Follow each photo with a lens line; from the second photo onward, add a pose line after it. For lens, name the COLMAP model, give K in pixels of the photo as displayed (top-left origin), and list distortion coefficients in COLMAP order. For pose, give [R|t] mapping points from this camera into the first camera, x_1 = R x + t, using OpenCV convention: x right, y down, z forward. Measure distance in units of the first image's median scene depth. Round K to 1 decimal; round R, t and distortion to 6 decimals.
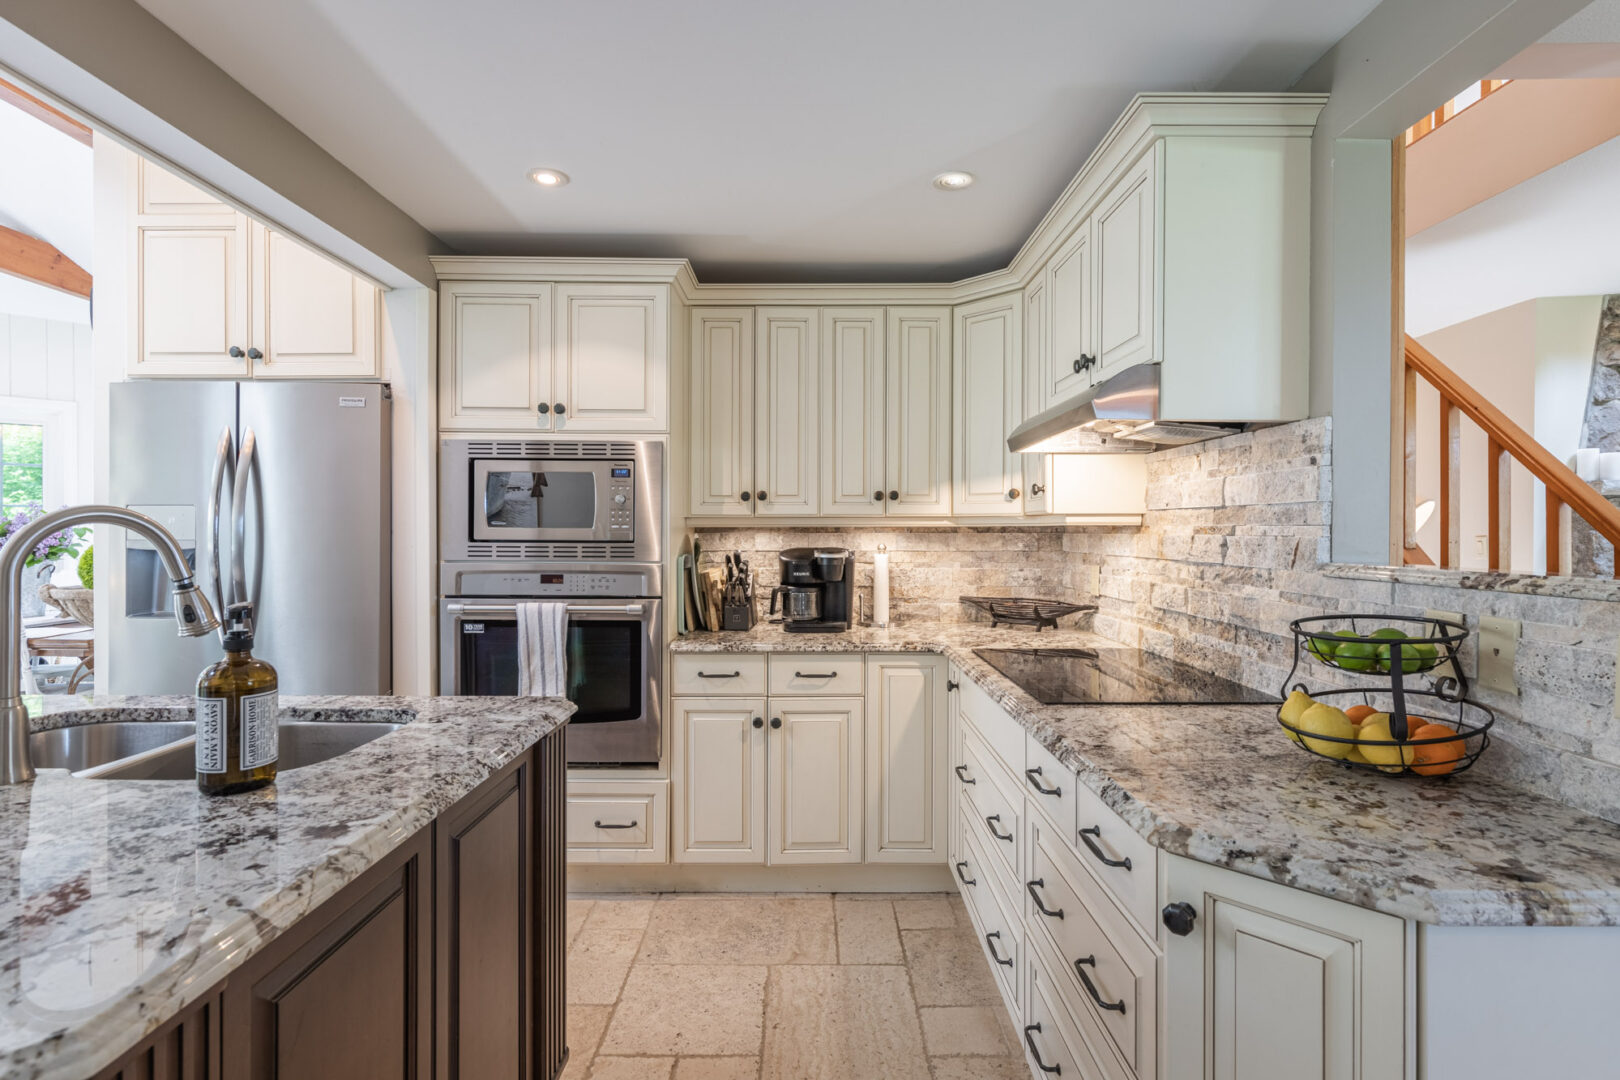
lens RADIAL K [[784.5, 0, 810.1], [0, 784.5, 527.9], [0, 0, 1]] dist [-0.008026, 0.000565]
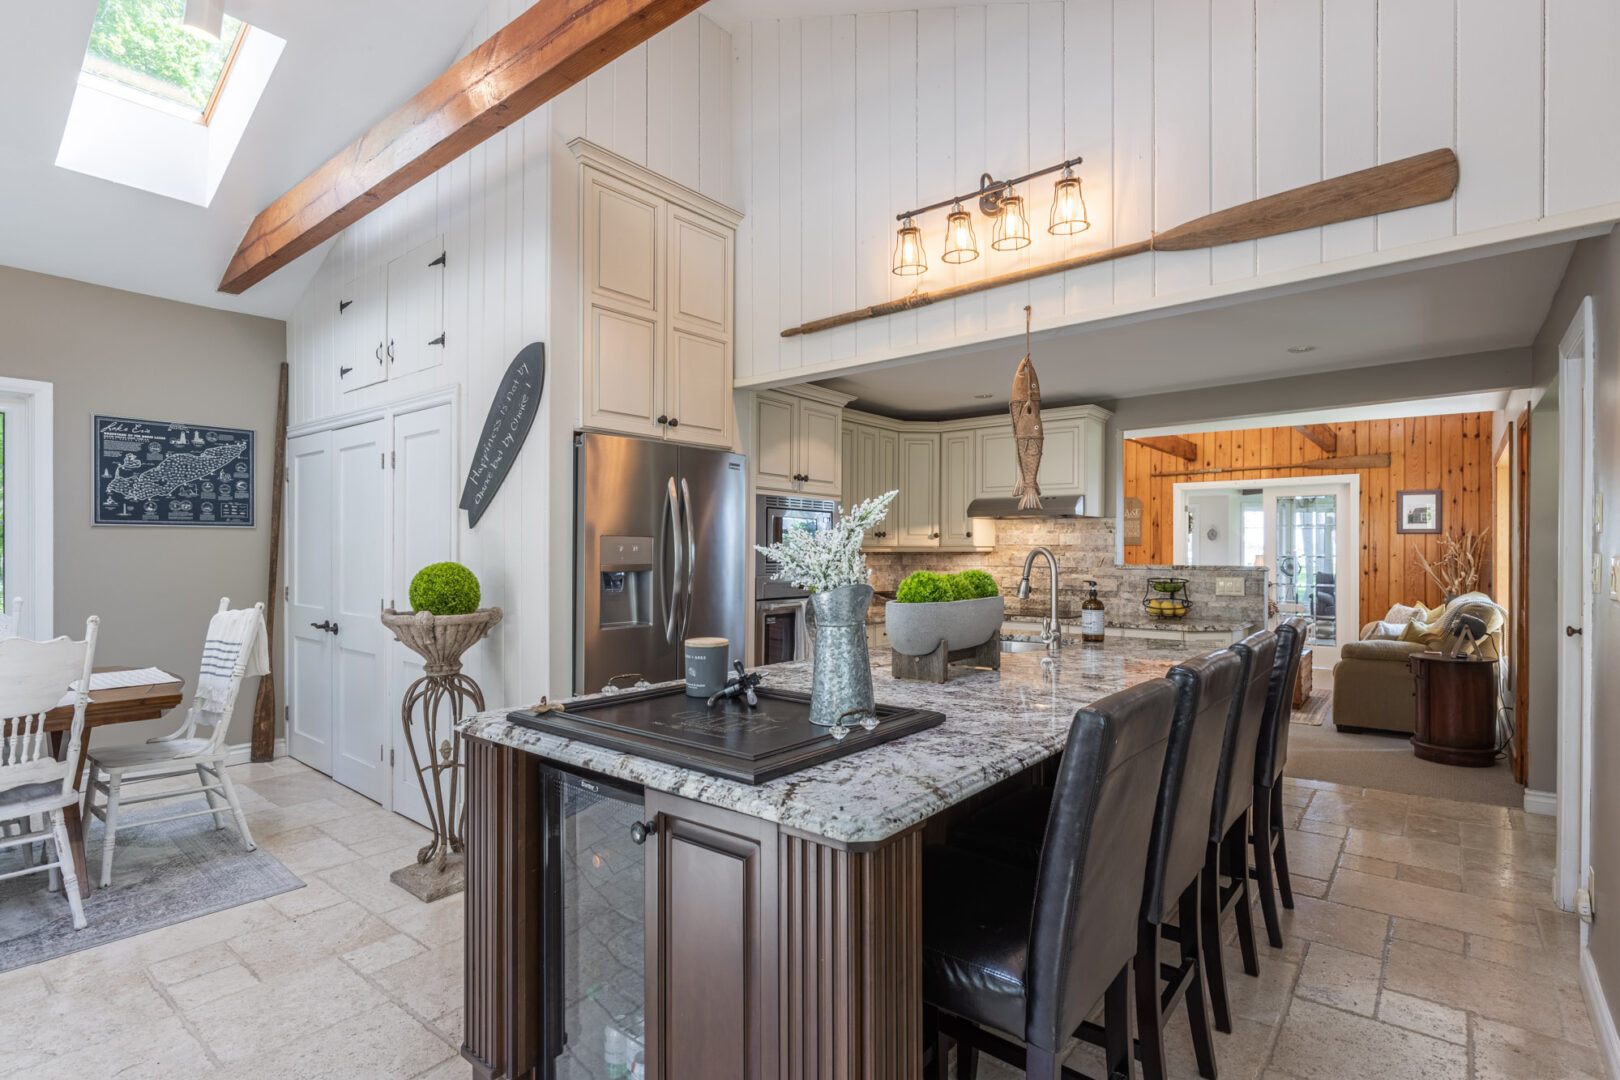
lens RADIAL K [[784.5, 0, 810.7], [0, 784.5, 553.9], [0, 0, 1]] dist [-0.008026, 0.000565]
pose [[0.626217, -0.003214, 0.779642, -1.561653], [-0.002707, 0.999977, 0.006296, -0.008671], [-0.779644, -0.006053, 0.626193, -0.000908]]
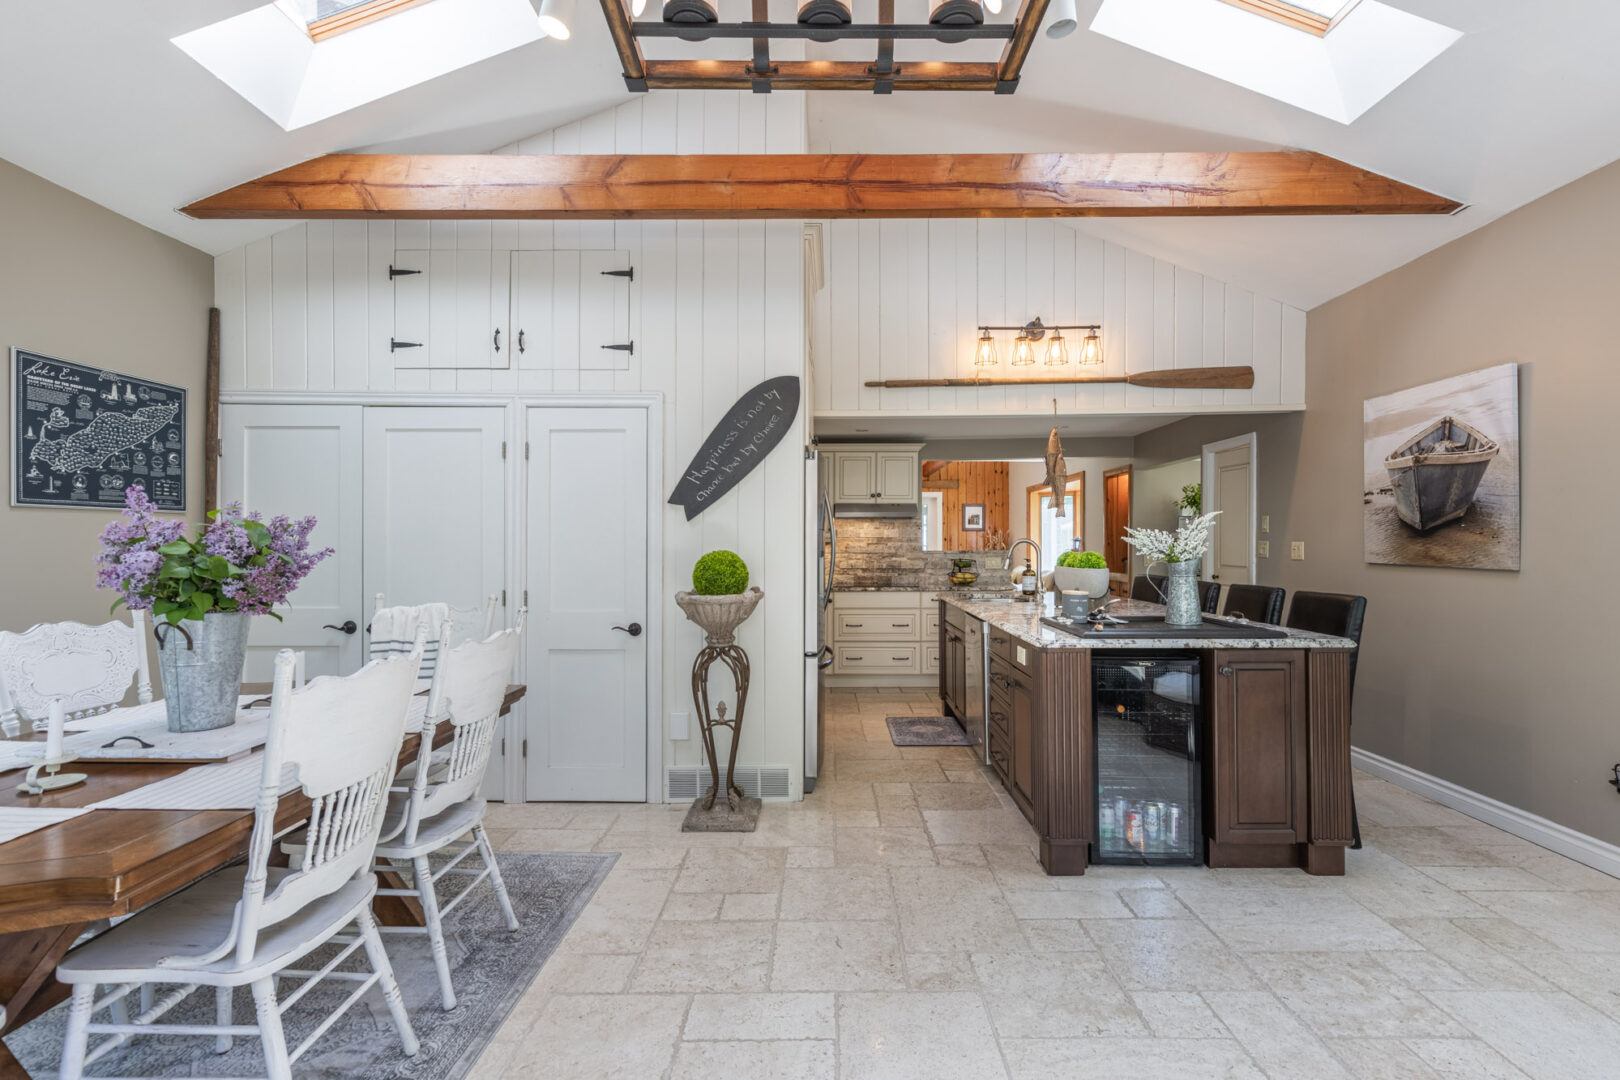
lens RADIAL K [[737.9, 0, 806.2], [0, 737.9, 544.2], [0, 0, 1]] dist [0.006025, 0.000204]
pose [[0.019646, -0.001089, 0.999806, -2.297524], [-0.000434, 0.999999, 0.001098, 0.001197], [-0.999807, -0.000456, 0.019645, 0.989911]]
